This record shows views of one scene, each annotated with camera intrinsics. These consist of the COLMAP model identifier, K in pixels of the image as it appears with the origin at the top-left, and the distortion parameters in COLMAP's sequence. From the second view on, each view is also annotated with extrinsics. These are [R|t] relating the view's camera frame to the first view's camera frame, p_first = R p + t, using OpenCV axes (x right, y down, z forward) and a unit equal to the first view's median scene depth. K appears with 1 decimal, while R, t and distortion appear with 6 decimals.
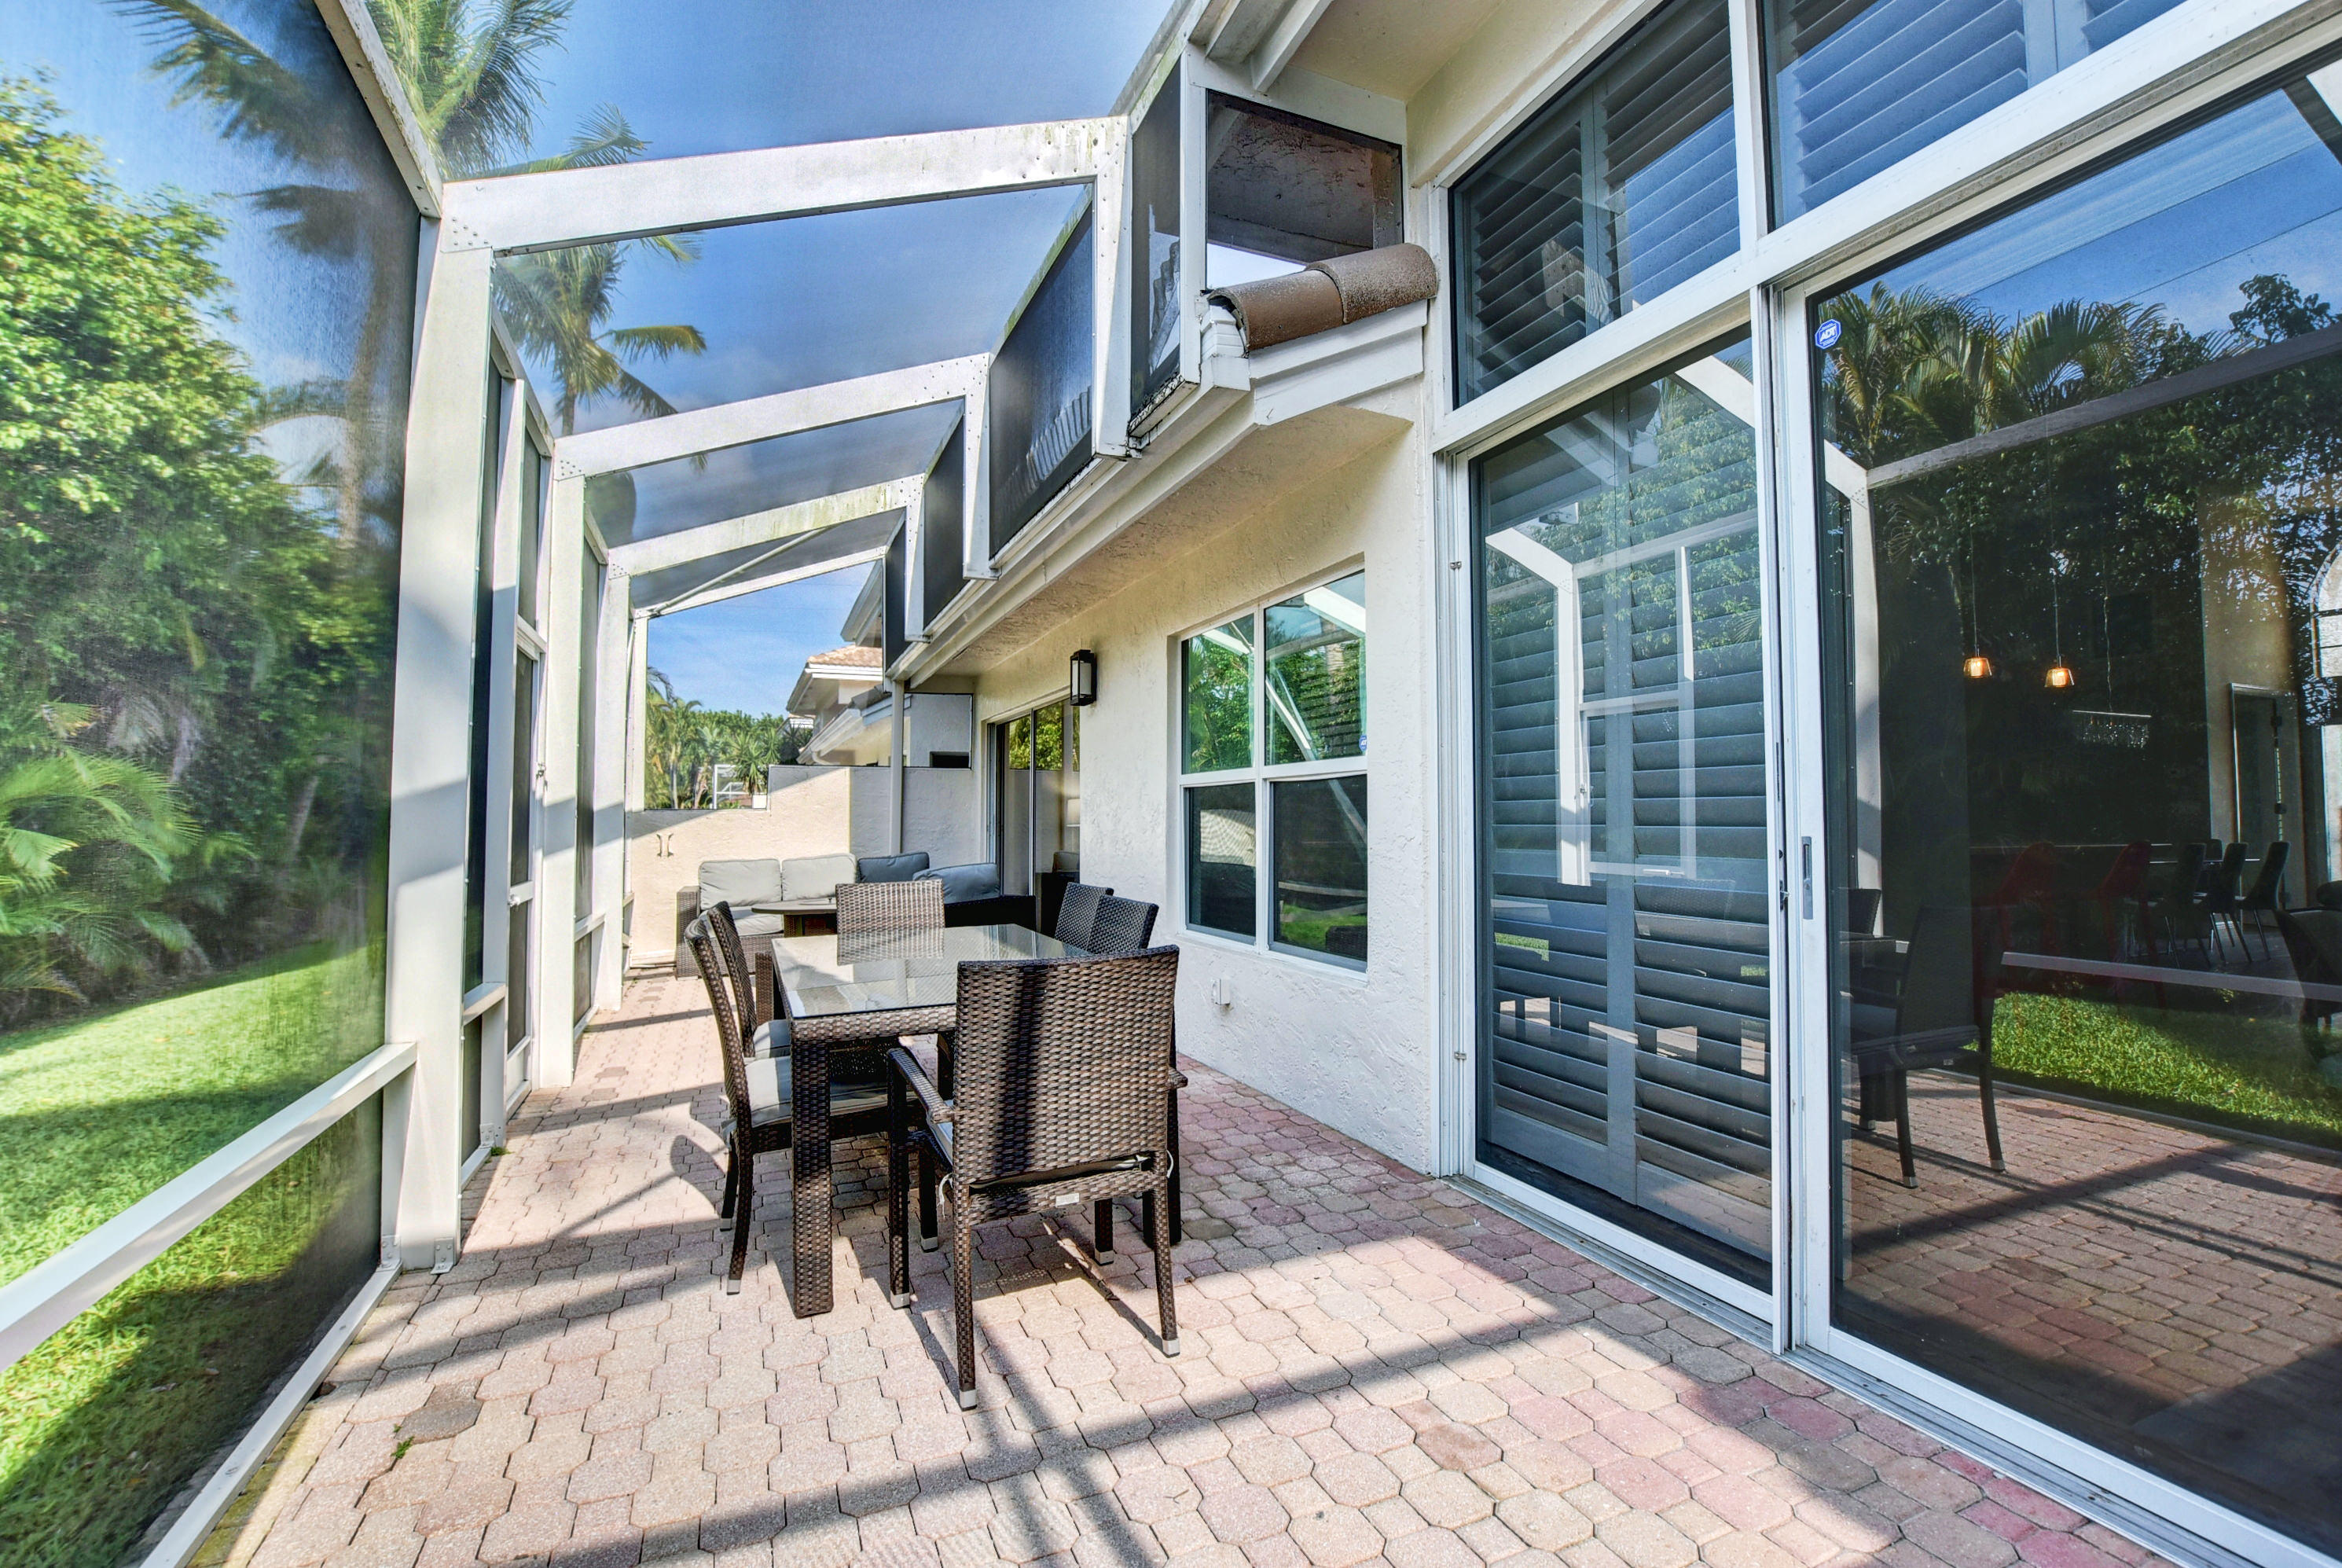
lens RADIAL K [[1018.9, 0, 1186.3], [0, 1018.9, 776.1], [0, 0, 1]] dist [-0.044105, 0.007478]
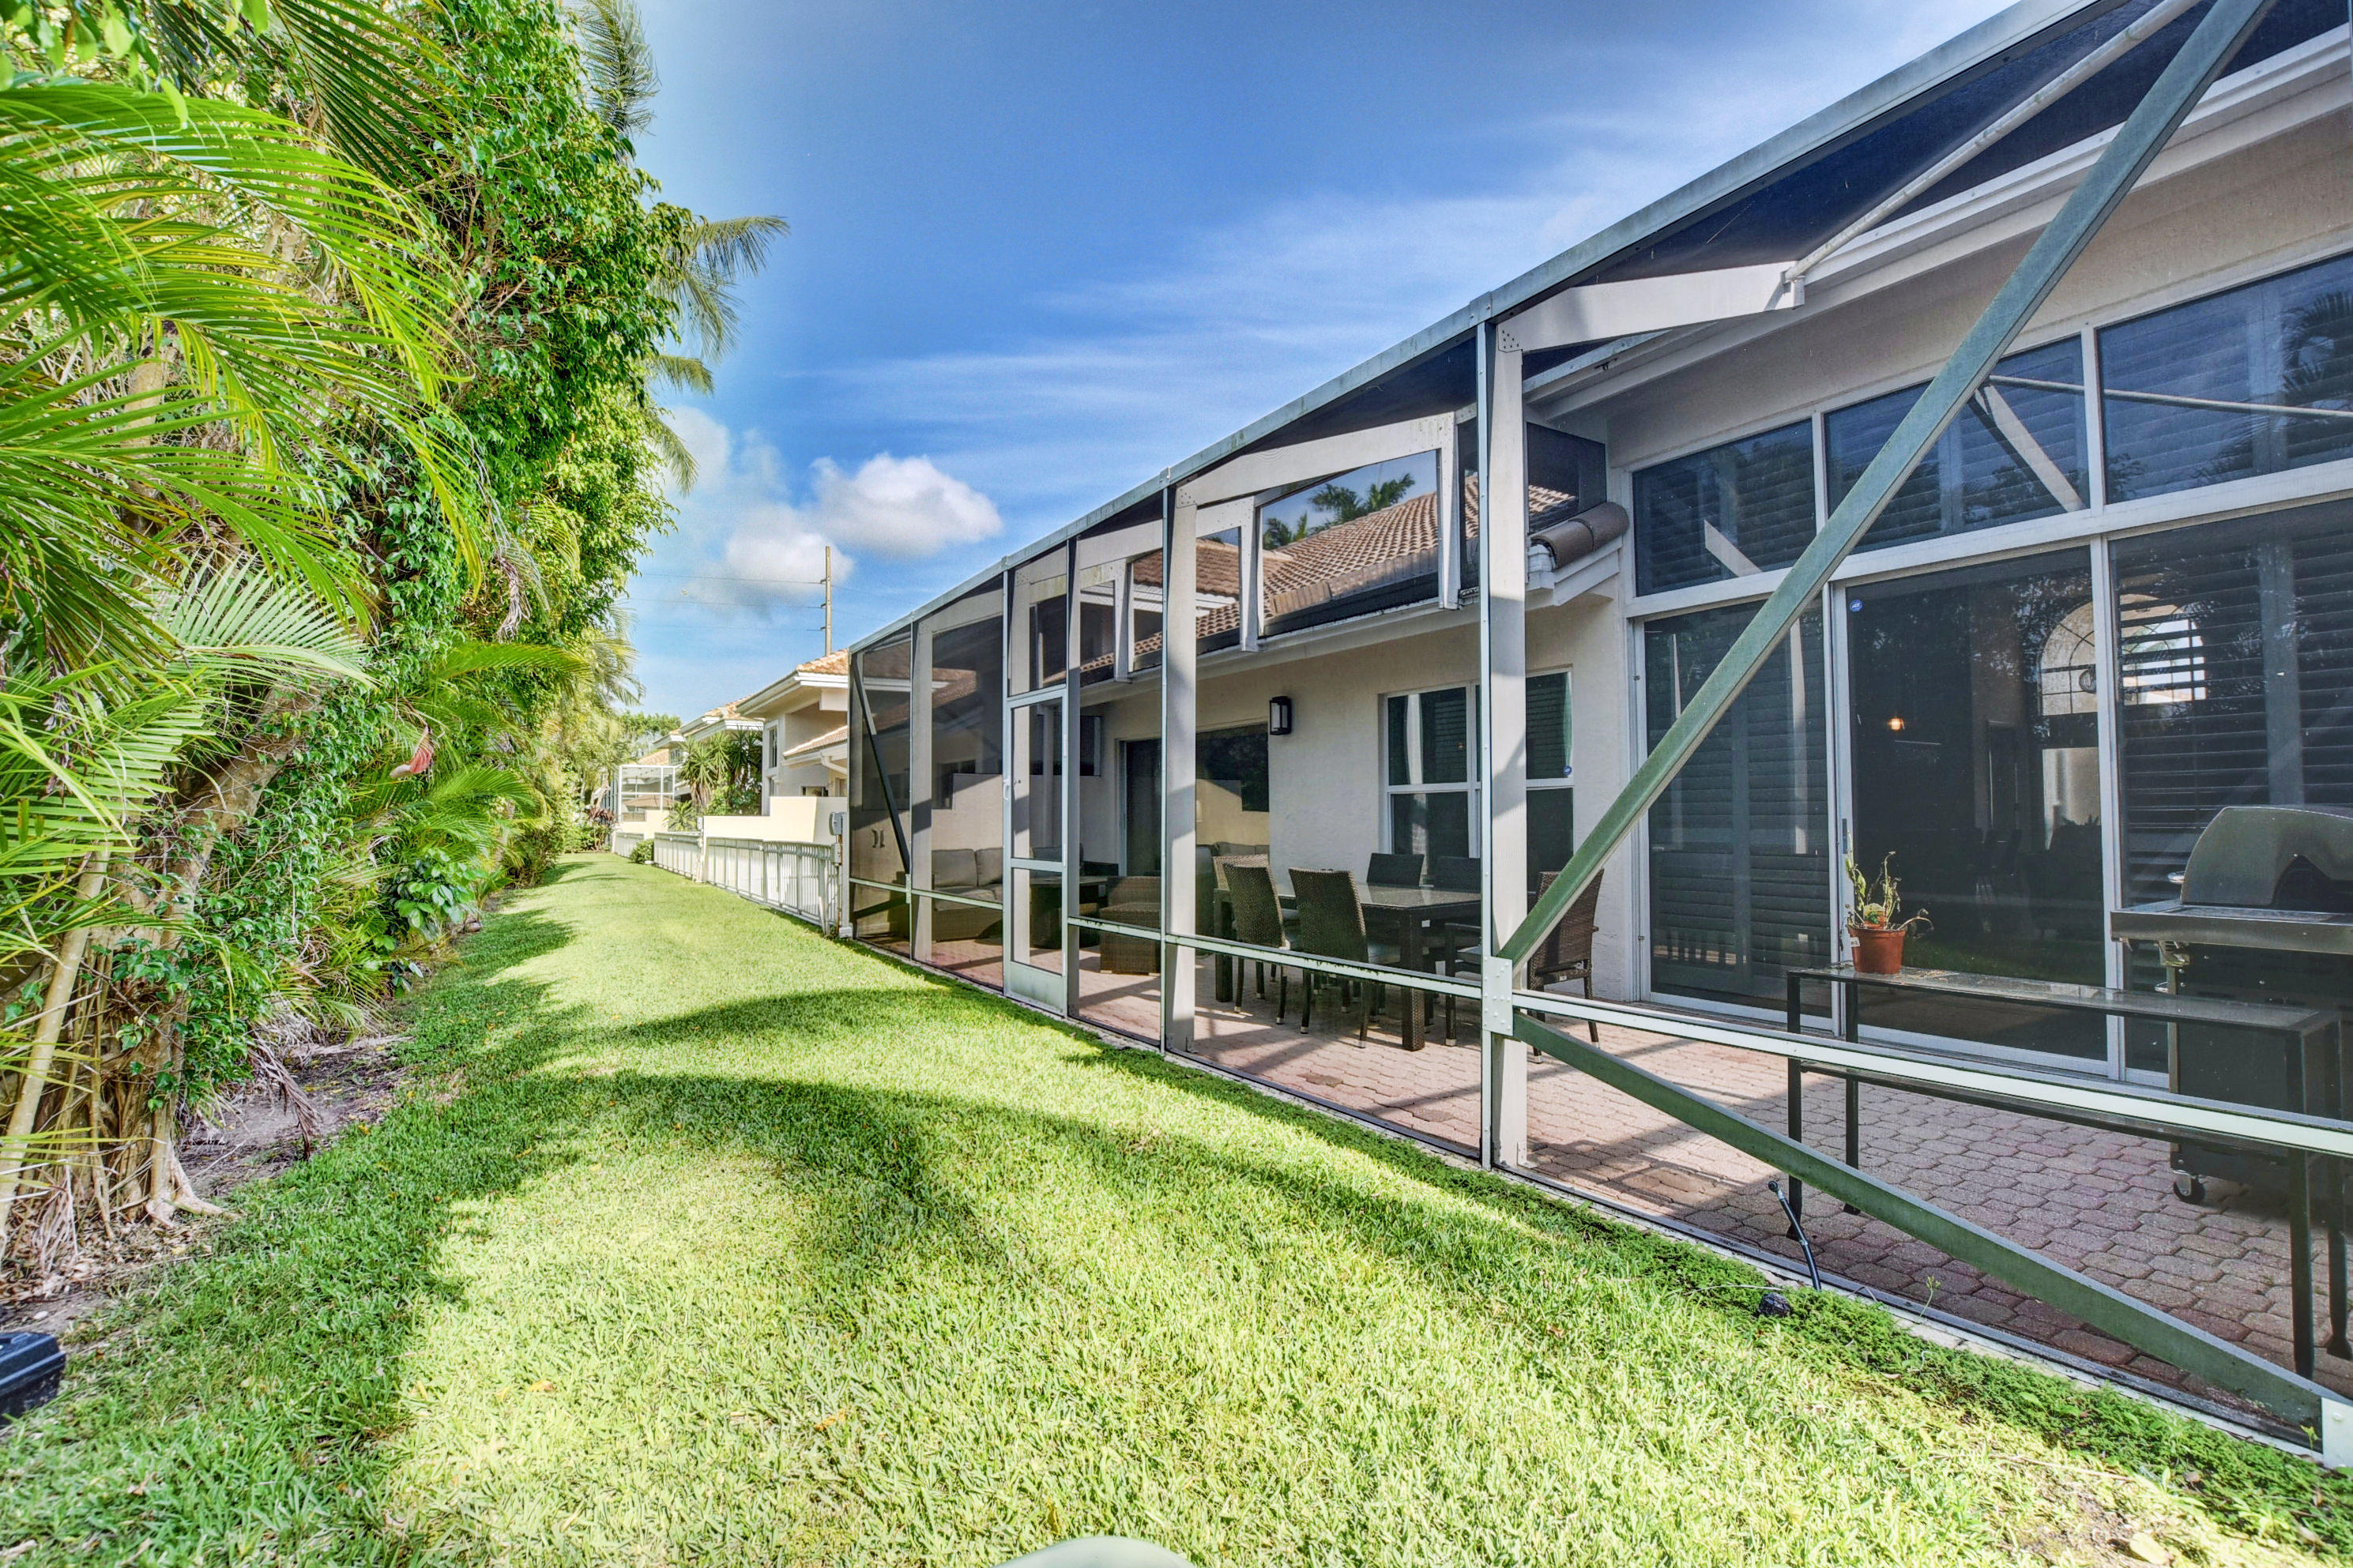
lens RADIAL K [[1023.5, 0, 1191.9], [0, 1023.5, 776.0], [0, 0, 1]] dist [-0.044105, 0.007478]
pose [[0.988299, 0.002891, 0.152499, -0.886658], [-0.002953, 0.999996, 0.000184, -0.024899], [-0.152497, -0.000632, 0.988304, -0.776847]]
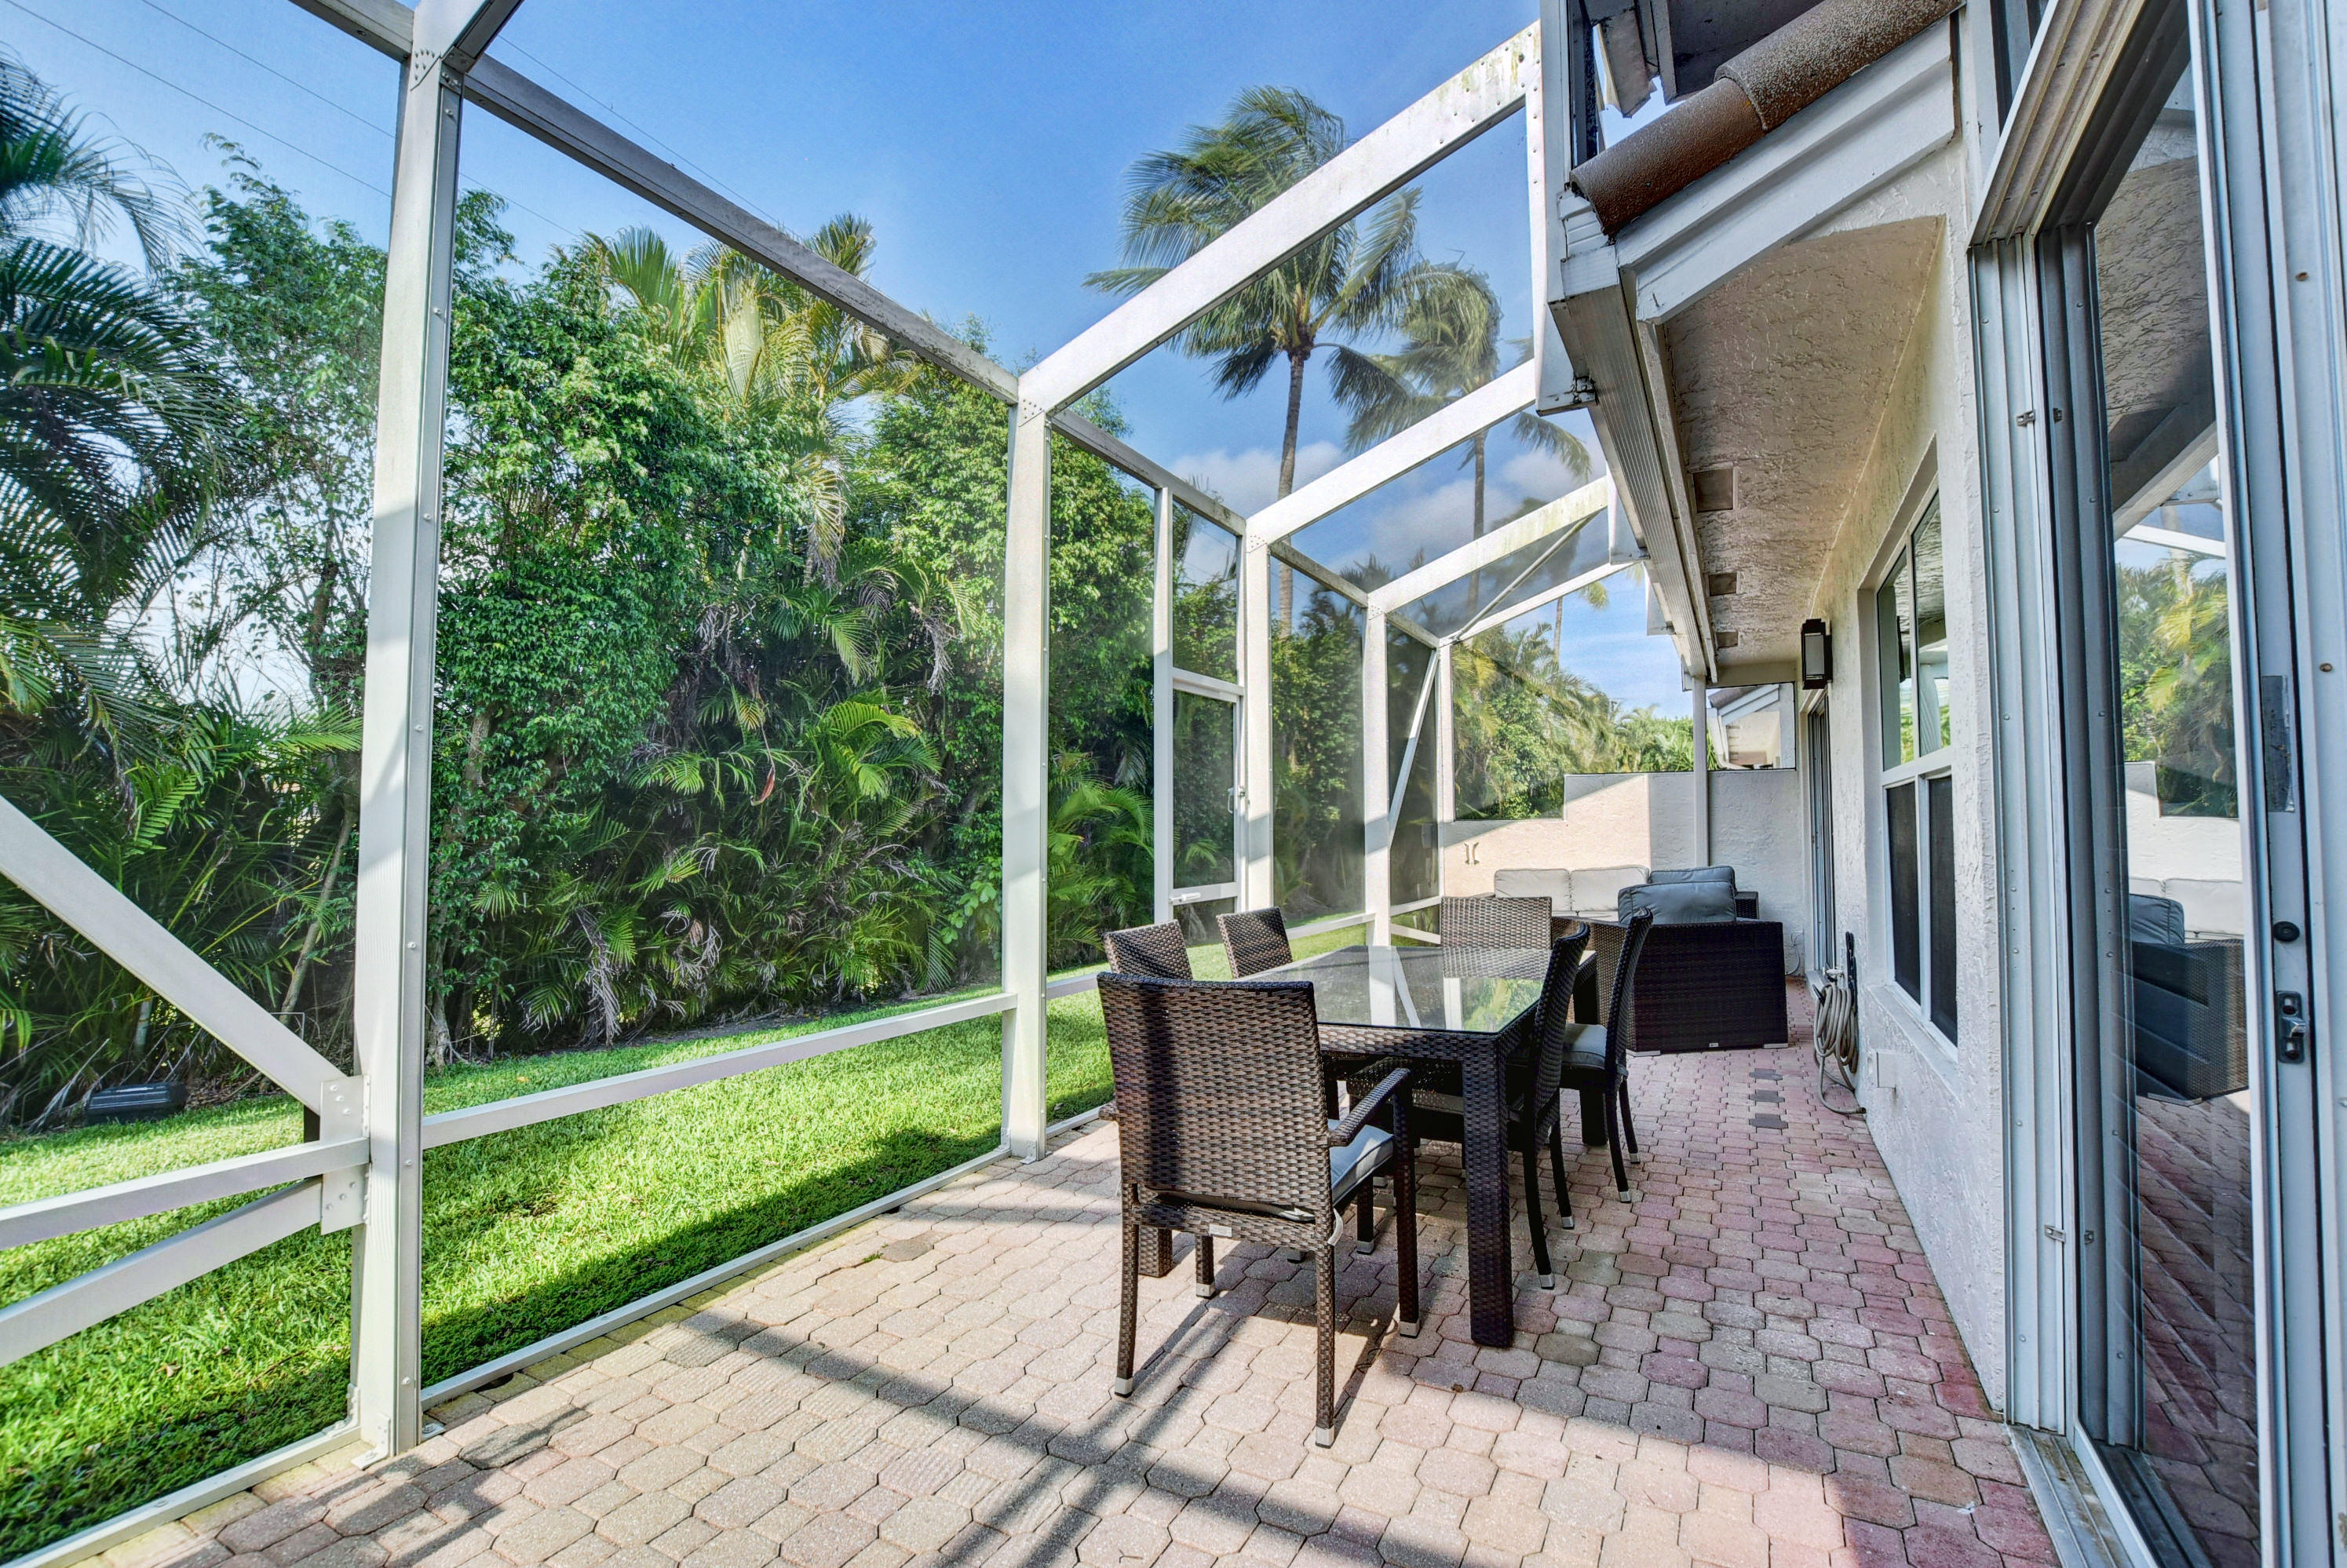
lens RADIAL K [[1020.9, 0, 1188.8], [0, 1020.9, 776.0], [0, 0, 1]] dist [-0.044105, 0.007478]
pose [[0.622536, -0.039516, -0.781593, 0.418453], [0.034024, 0.999147, -0.023416, 0.002966], [0.781851, -0.012015, 0.623350, 0.245564]]
